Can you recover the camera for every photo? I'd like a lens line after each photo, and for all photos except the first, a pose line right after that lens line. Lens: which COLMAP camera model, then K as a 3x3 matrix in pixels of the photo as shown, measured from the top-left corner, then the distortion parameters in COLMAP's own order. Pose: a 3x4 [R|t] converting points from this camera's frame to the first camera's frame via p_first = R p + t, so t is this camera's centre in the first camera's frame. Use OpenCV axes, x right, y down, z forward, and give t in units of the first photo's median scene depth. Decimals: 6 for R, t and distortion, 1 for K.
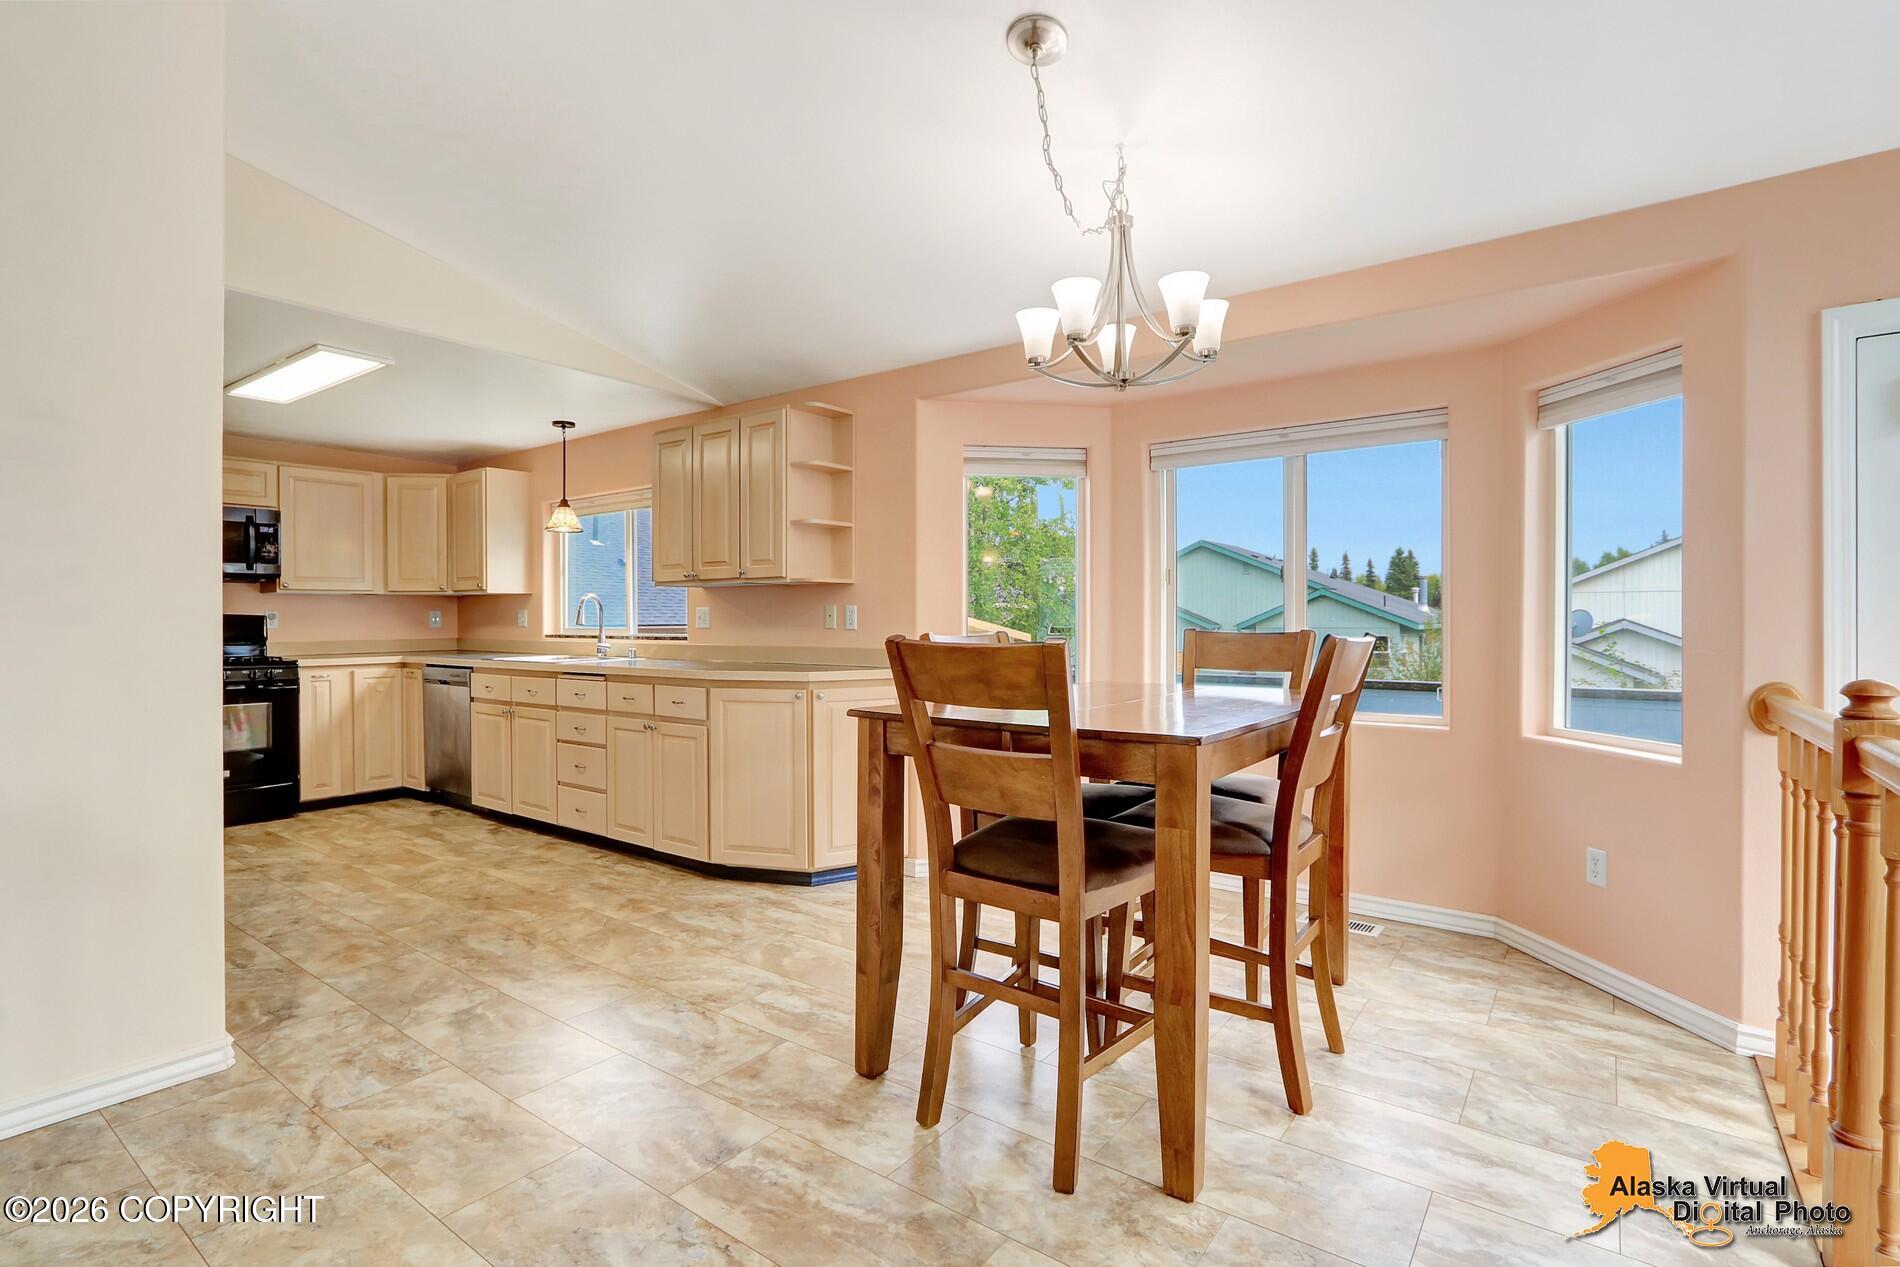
lens RADIAL K [[909.3, 0, 957.5], [0, 909.3, 619.4], [0, 0, 1]] dist [-0.014199, 0.000620]
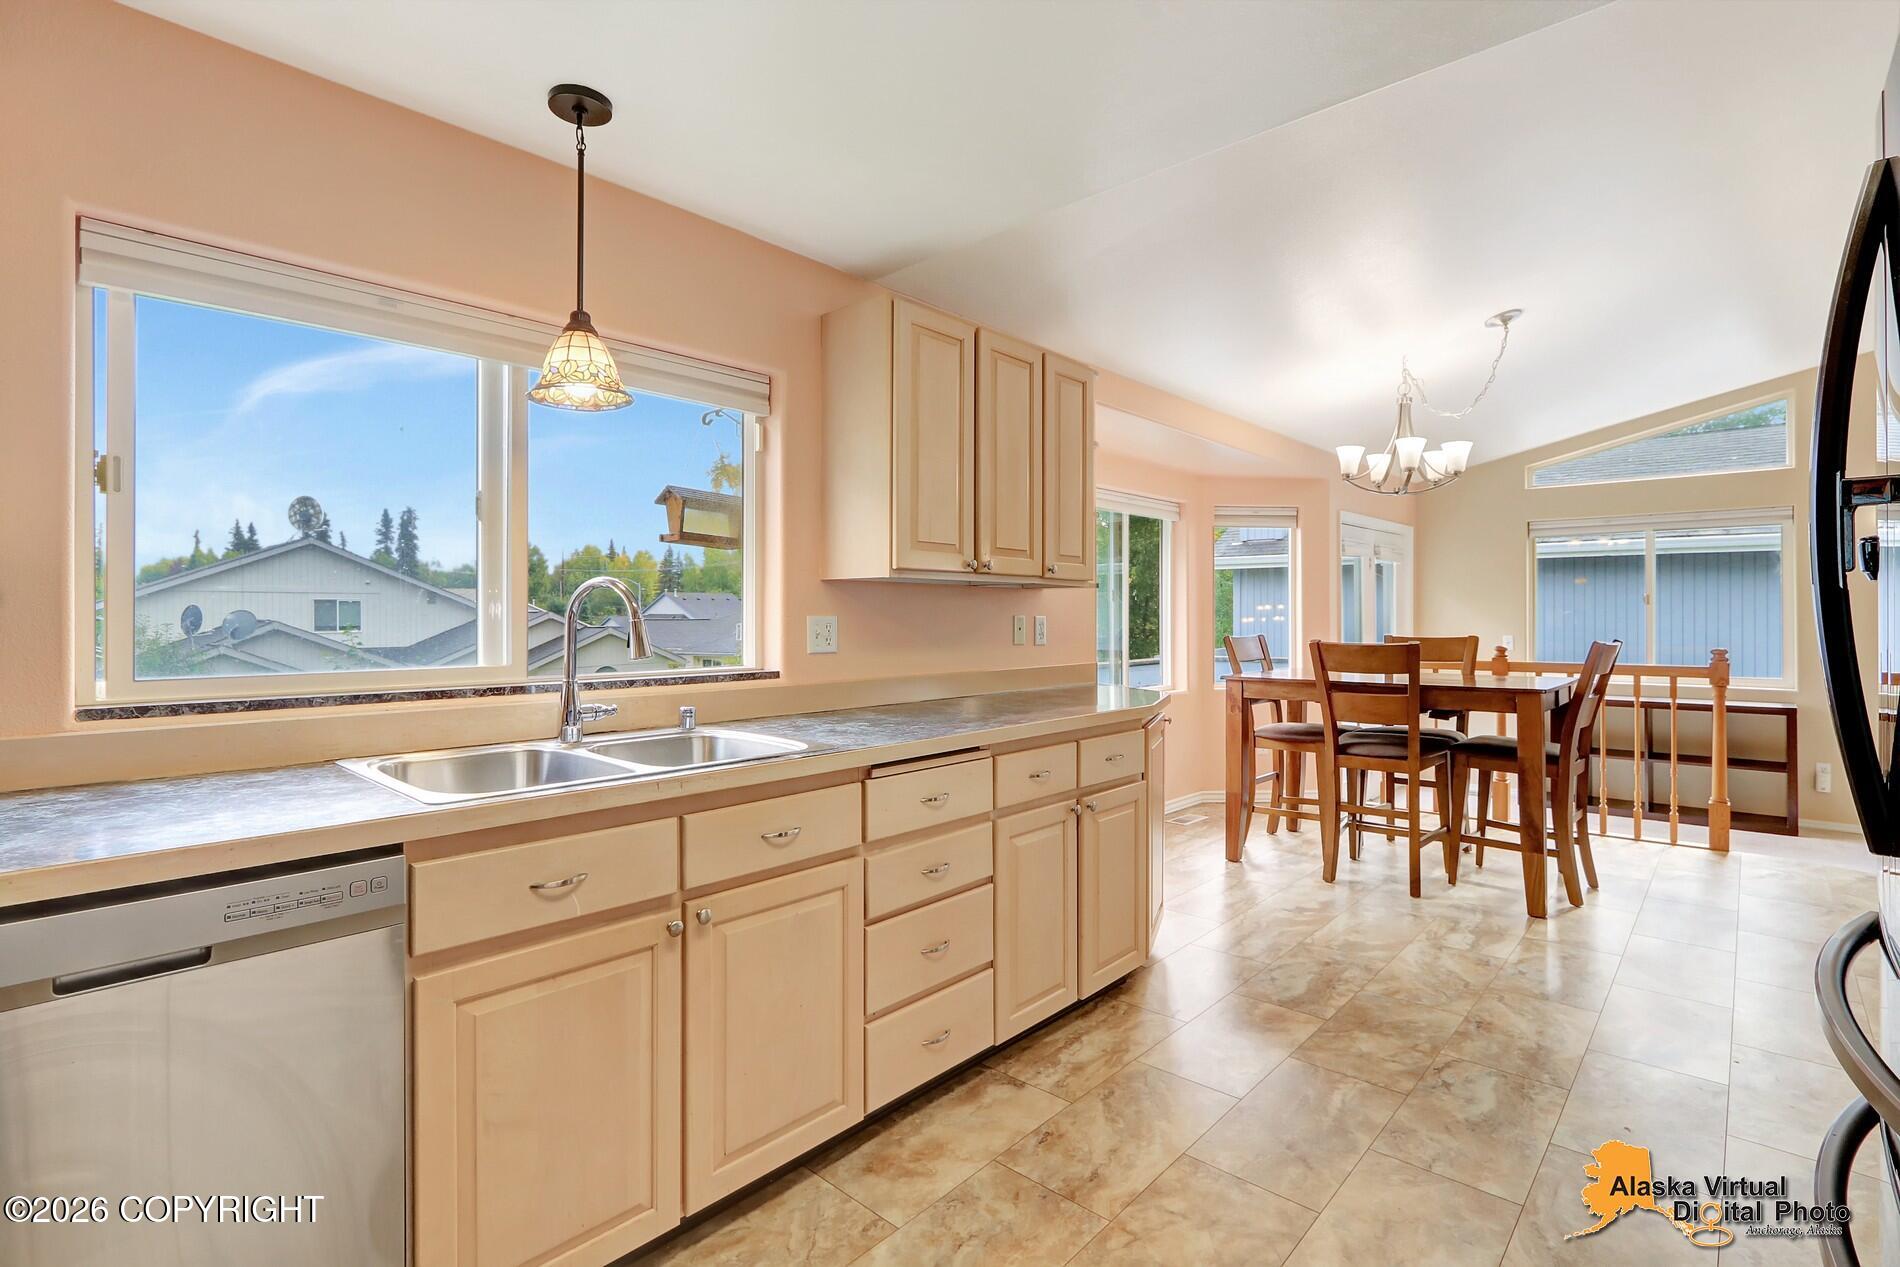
lens RADIAL K [[895.1, 0, 954.6], [0, 895.1, 609.4], [0, 0, 1]] dist [-0.016287, -0.000032]
pose [[0.099262, 0.009153, 0.995019, -0.808776], [0.001101, 0.999956, -0.009308, -0.011105], [-0.995061, 0.002020, 0.099248, 0.860117]]
